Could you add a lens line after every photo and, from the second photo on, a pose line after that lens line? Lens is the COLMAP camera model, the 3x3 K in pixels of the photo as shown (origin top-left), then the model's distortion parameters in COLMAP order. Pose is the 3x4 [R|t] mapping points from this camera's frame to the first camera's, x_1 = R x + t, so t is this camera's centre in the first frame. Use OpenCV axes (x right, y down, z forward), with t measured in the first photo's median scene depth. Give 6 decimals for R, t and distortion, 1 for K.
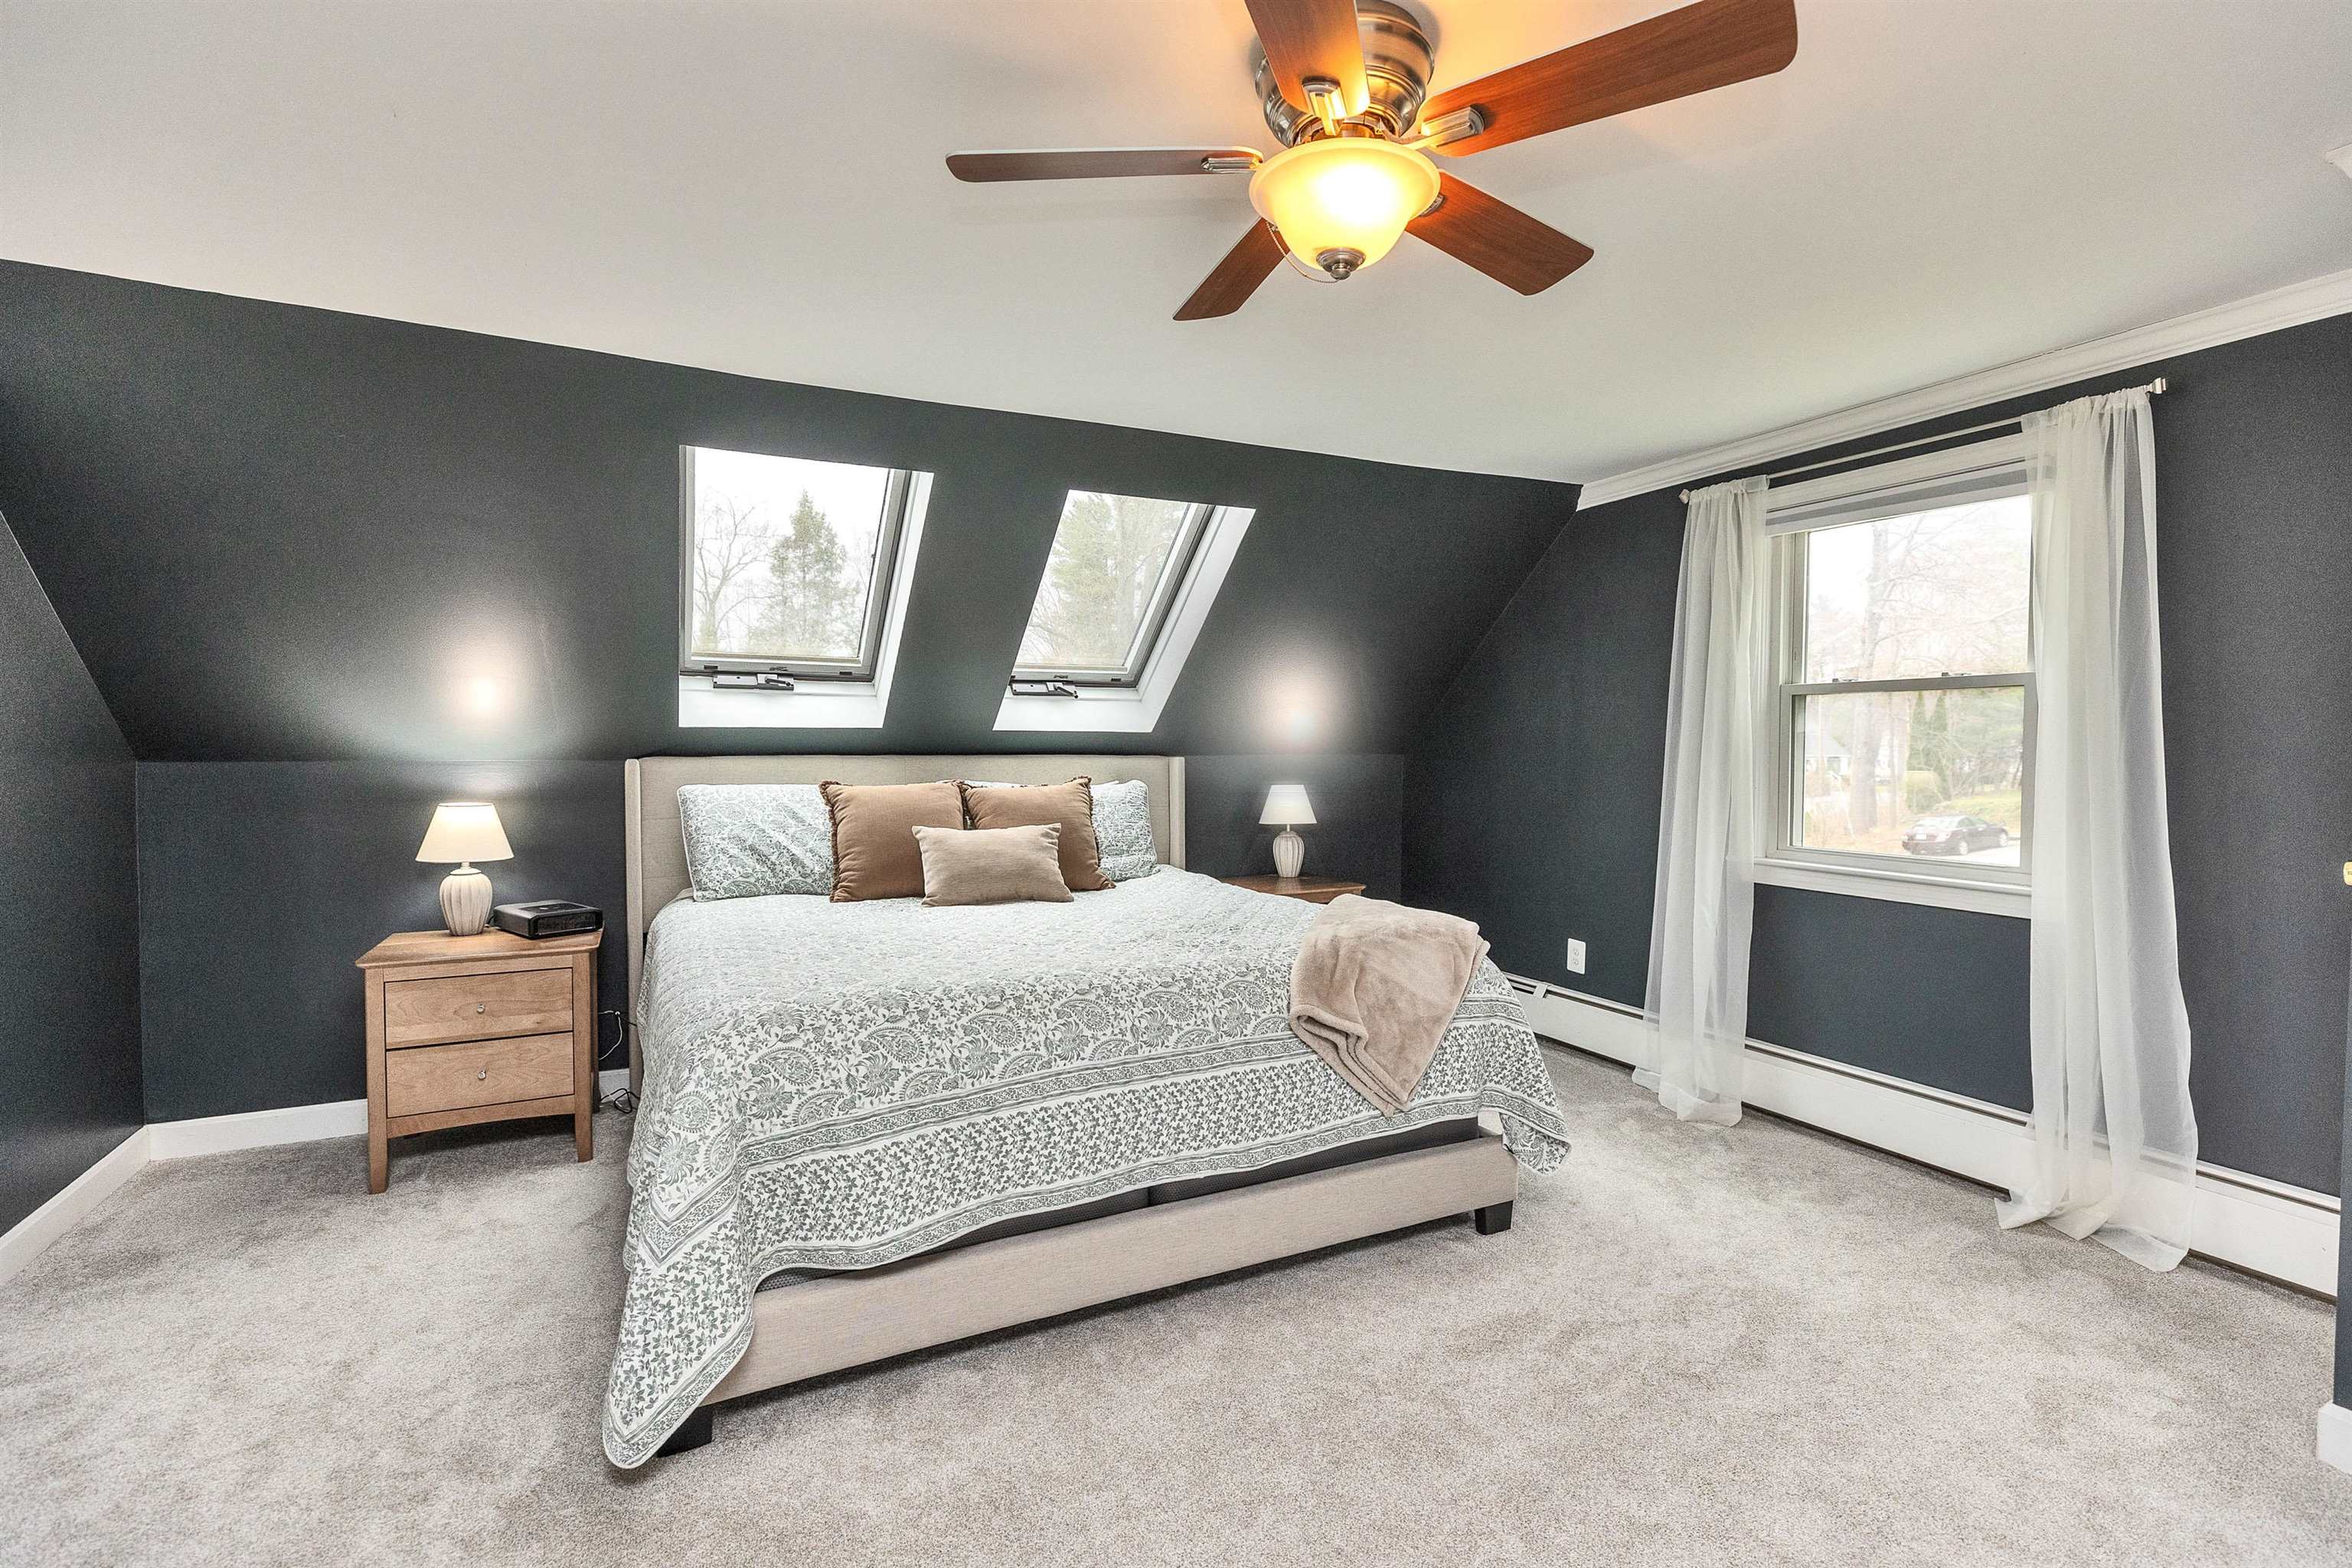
lens RADIAL K [[1051.8, 0, 1163.1], [0, 1051.8, 778.3], [0, 0, 1]] dist [0.003737, 0.000054]
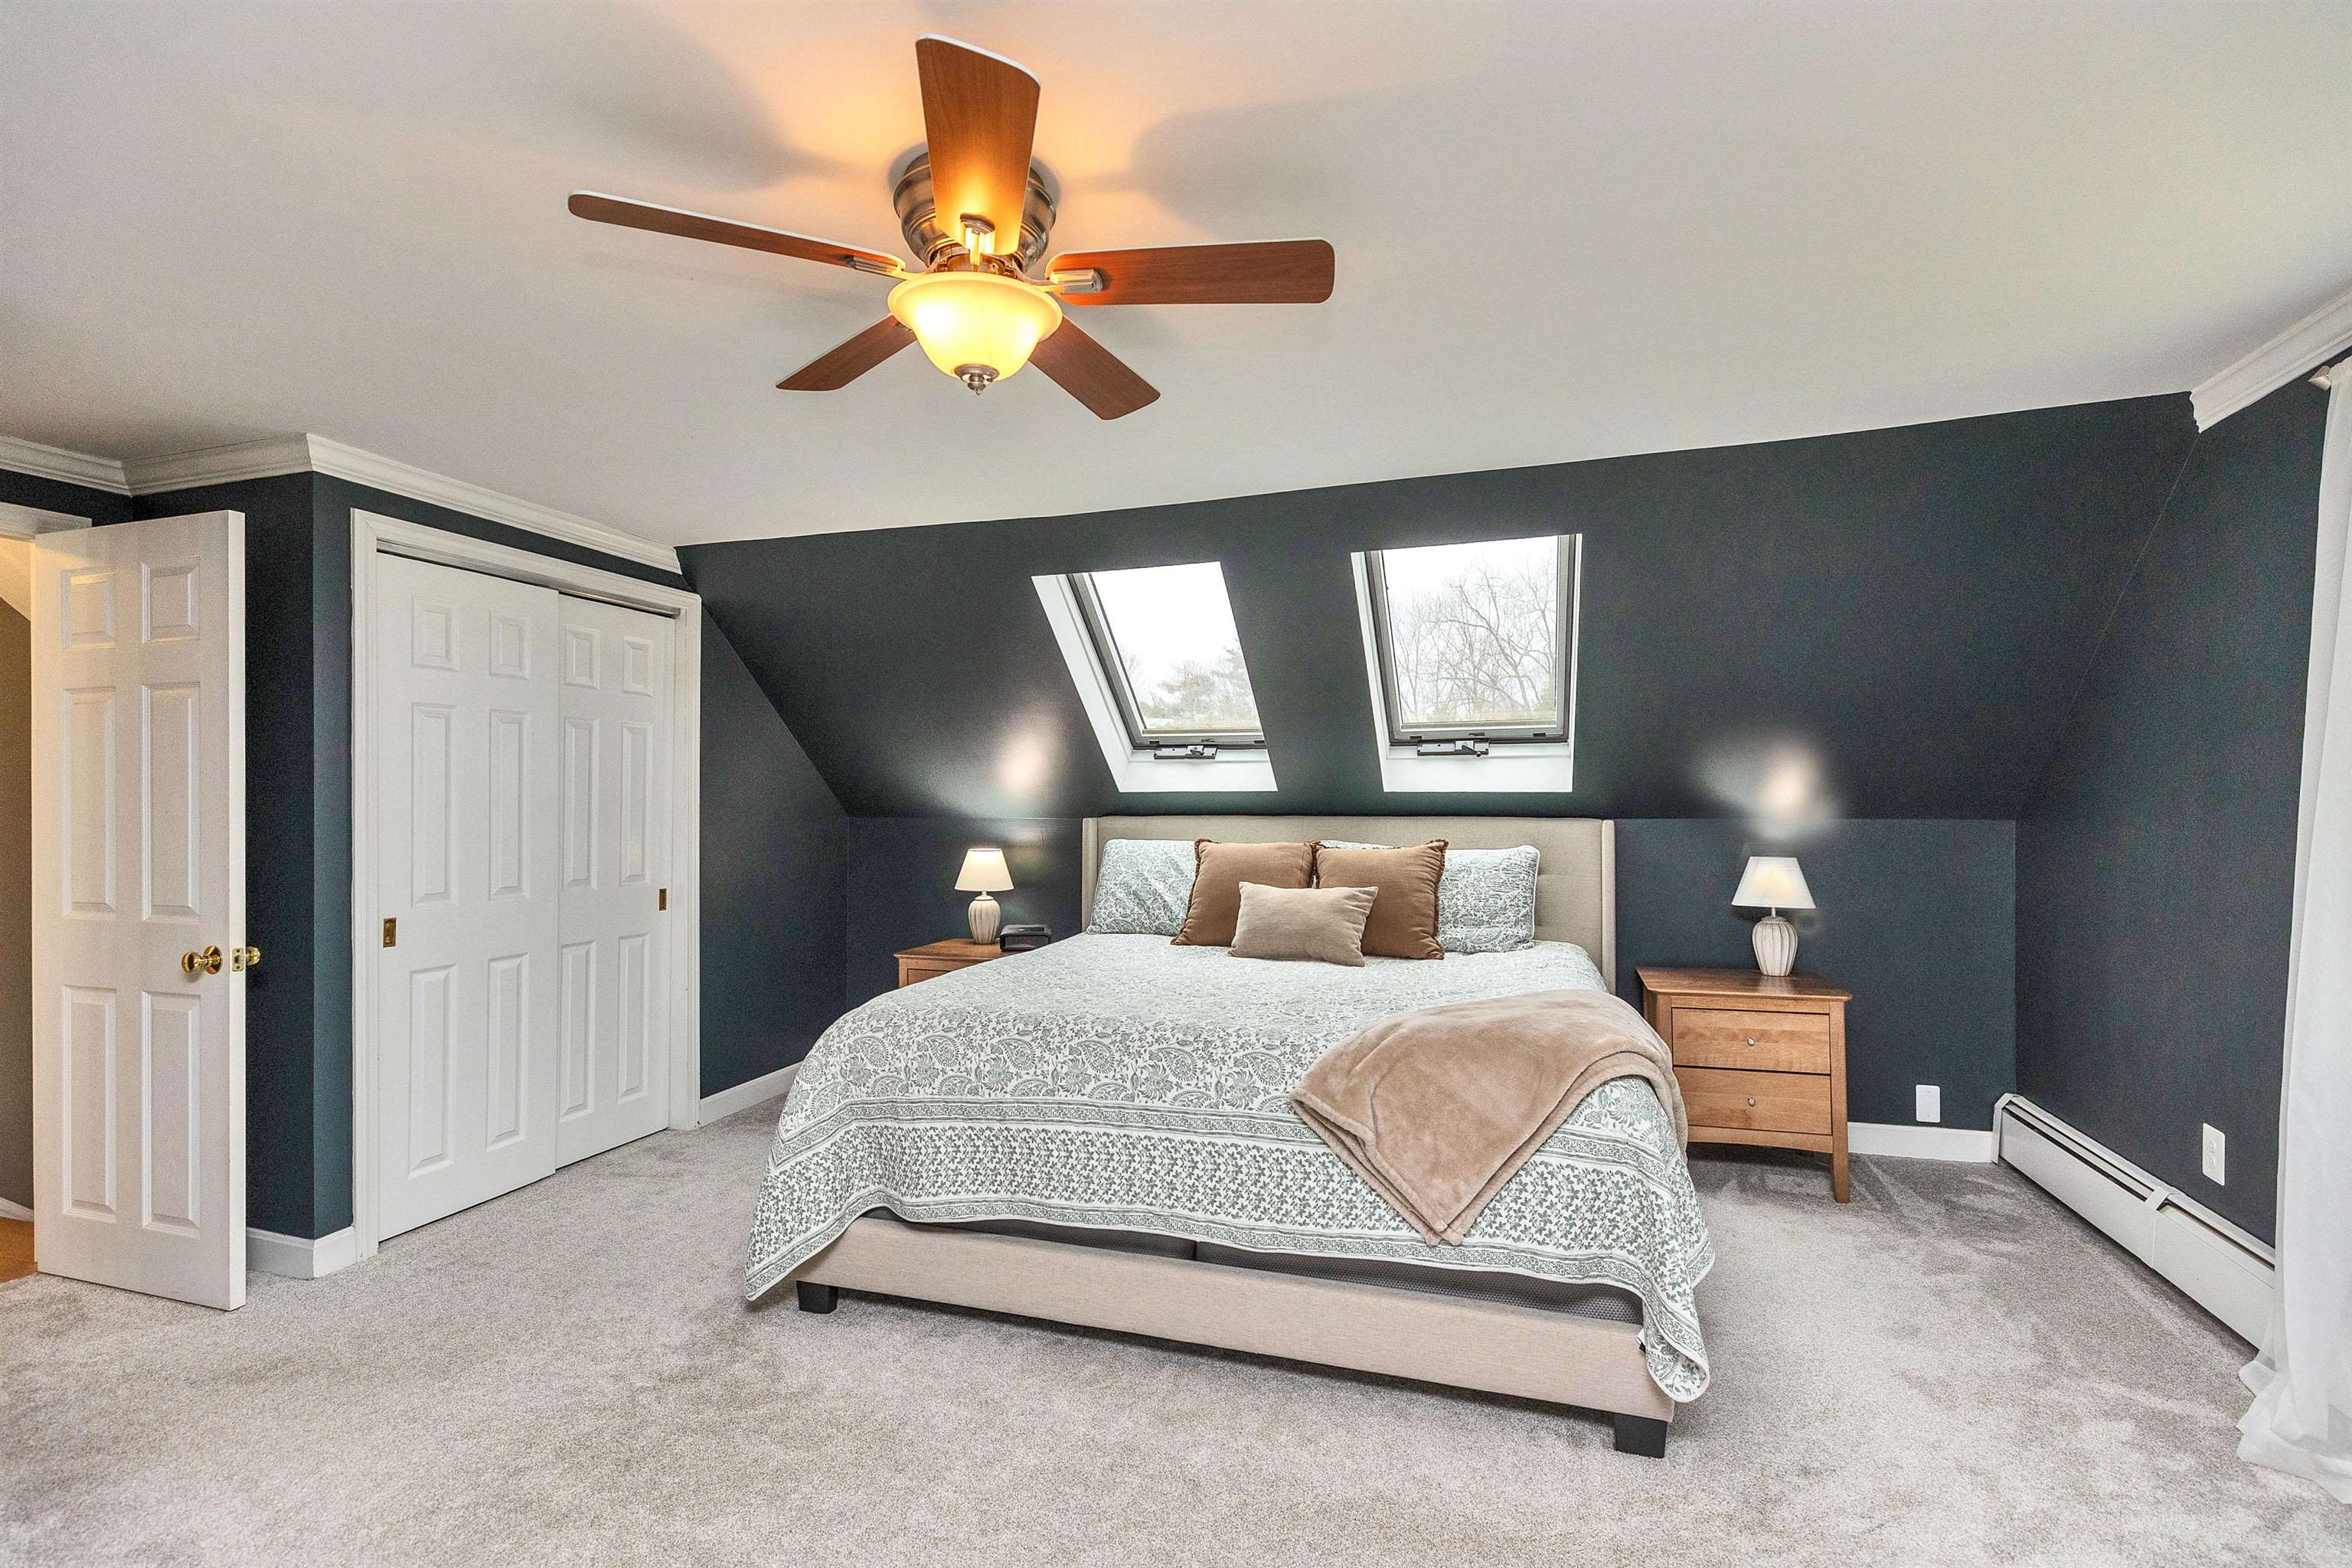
lens RADIAL K [[1064.5, 0, 1166.8], [0, 1064.5, 791.3], [0, 0, 1]] dist [0.003063, -0.000566]
pose [[0.716741, -0.009437, -0.697276, 0.492373], [-0.019176, 0.999264, -0.033236, -0.010227], [0.697076, 0.037193, 0.716032, 0.159516]]
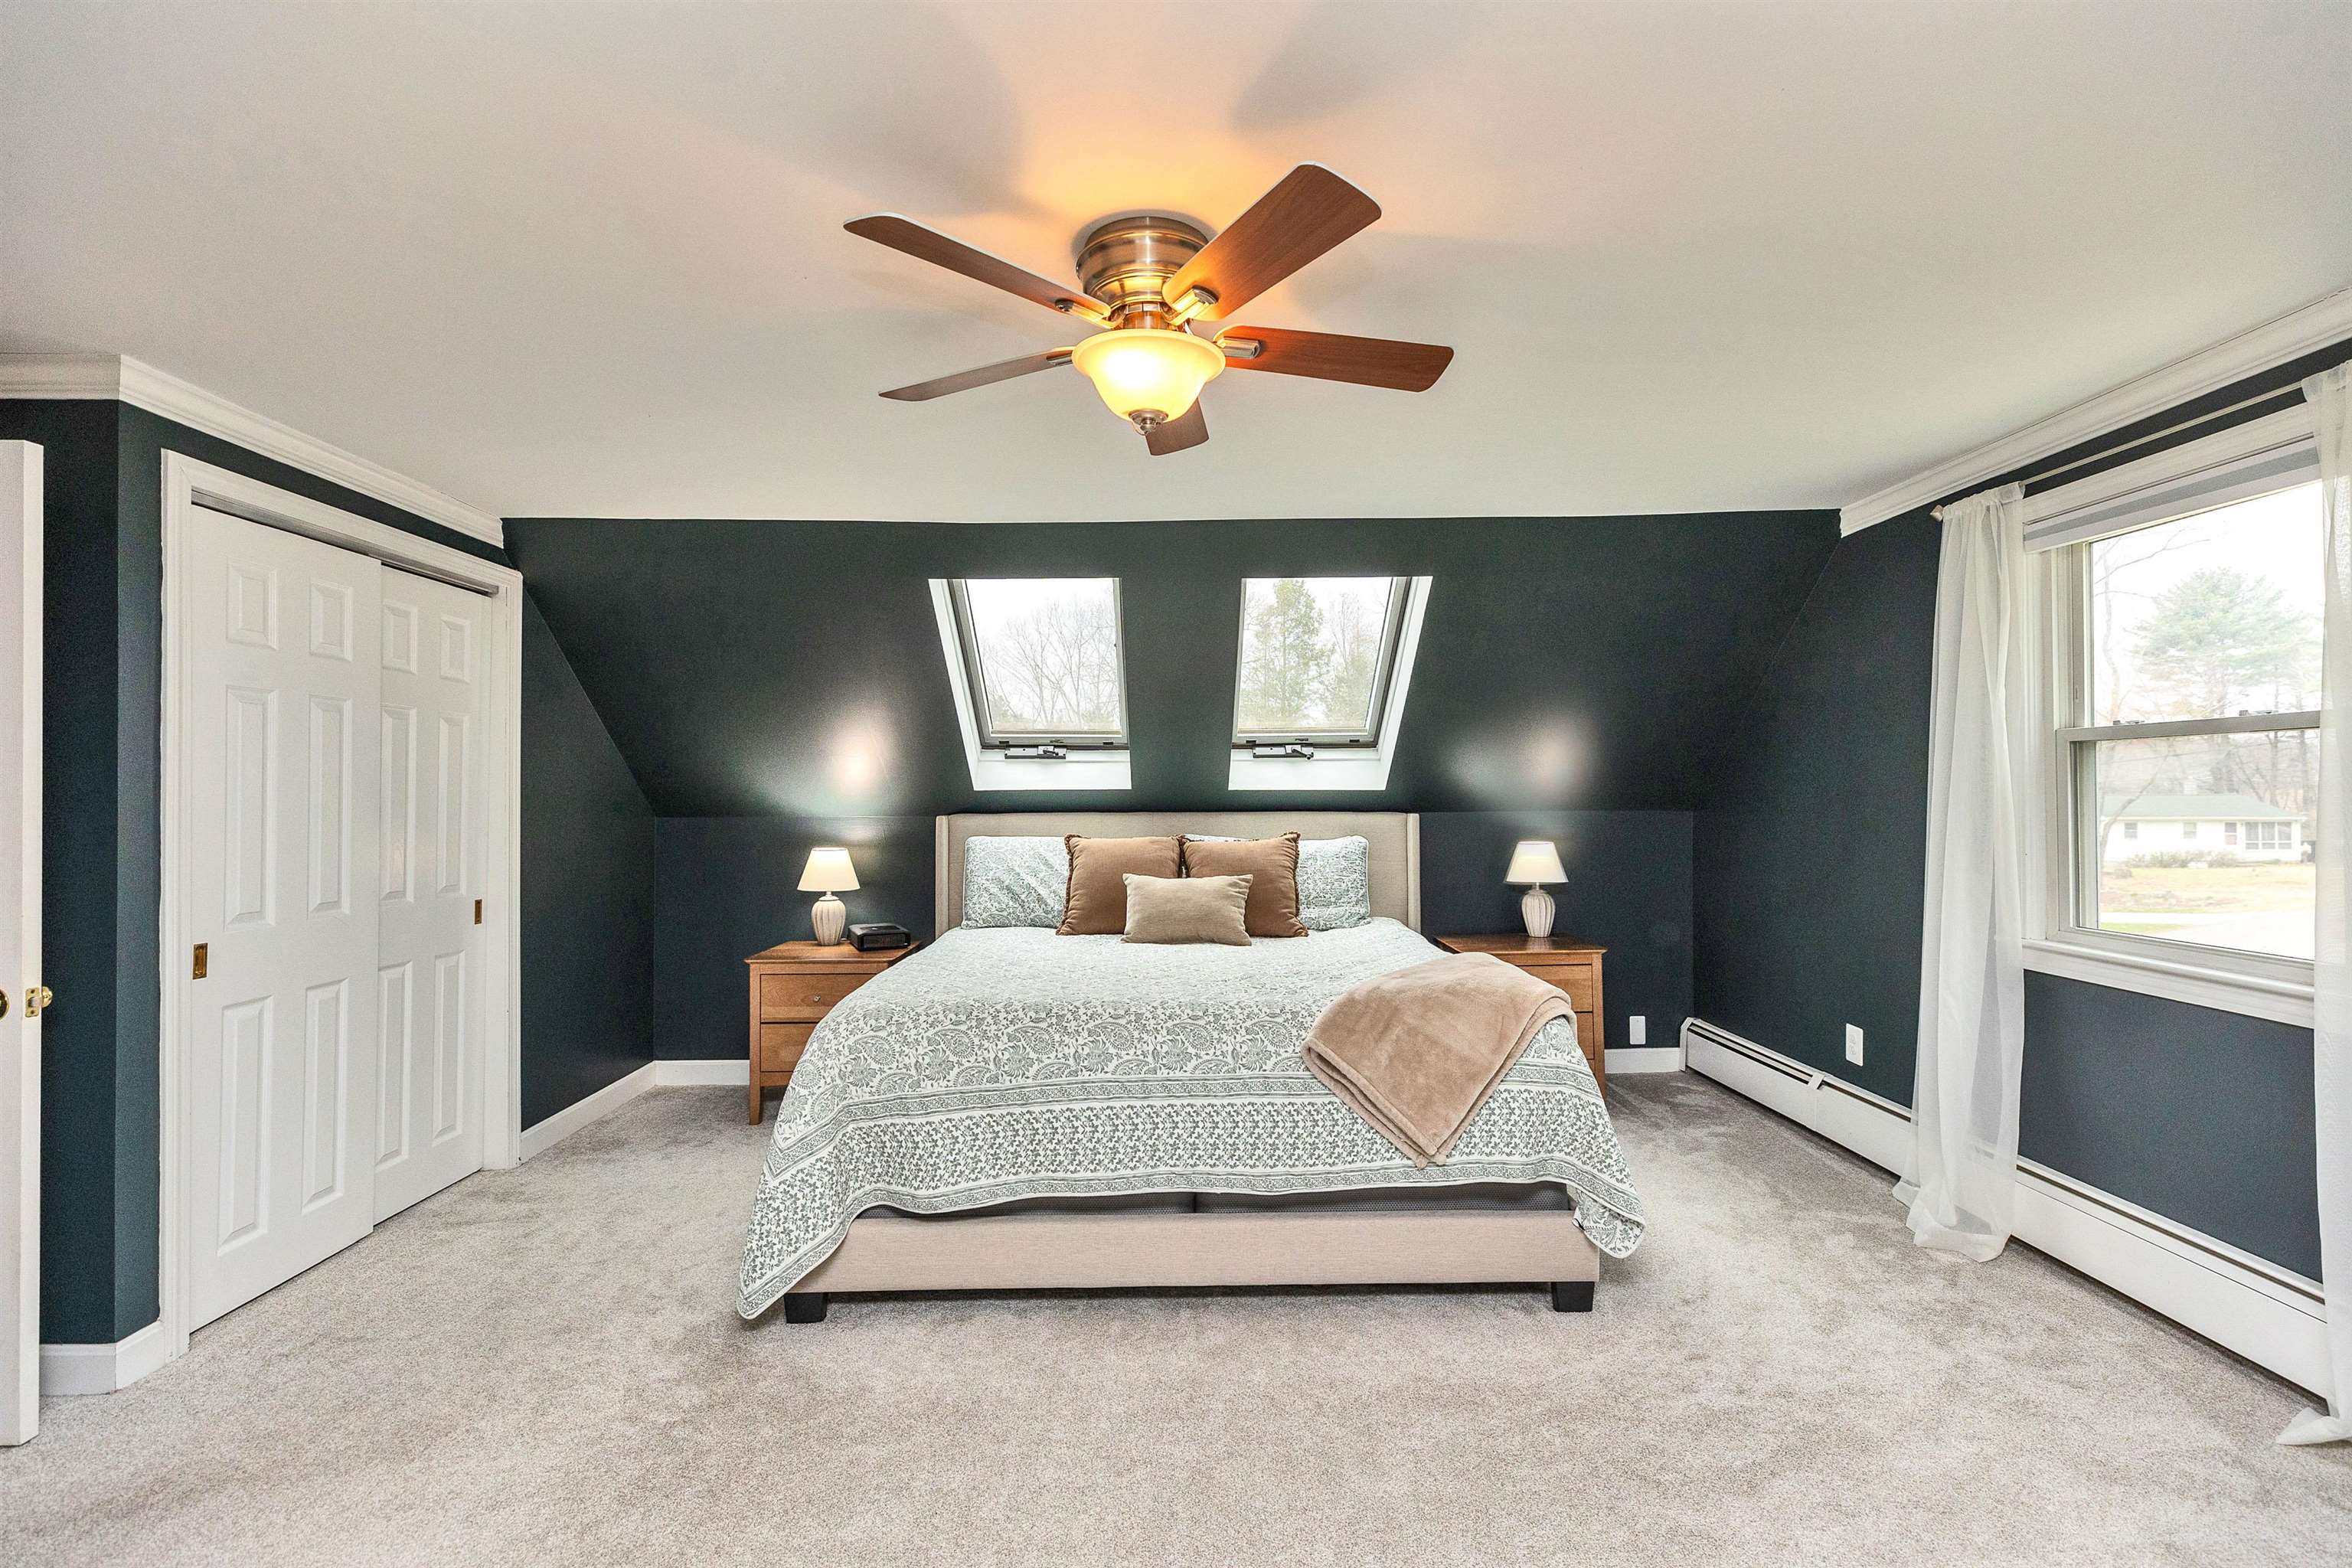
lens RADIAL K [[1036.3, 0, 1176.3], [0, 1036.3, 780.9], [0, 0, 1]] dist [0.002545, -0.000194]
pose [[0.904456, -0.012107, -0.426395, 0.320396], [-0.007340, 0.999007, -0.043934, -0.007861], [0.426504, 0.042866, 0.903469, -0.026637]]
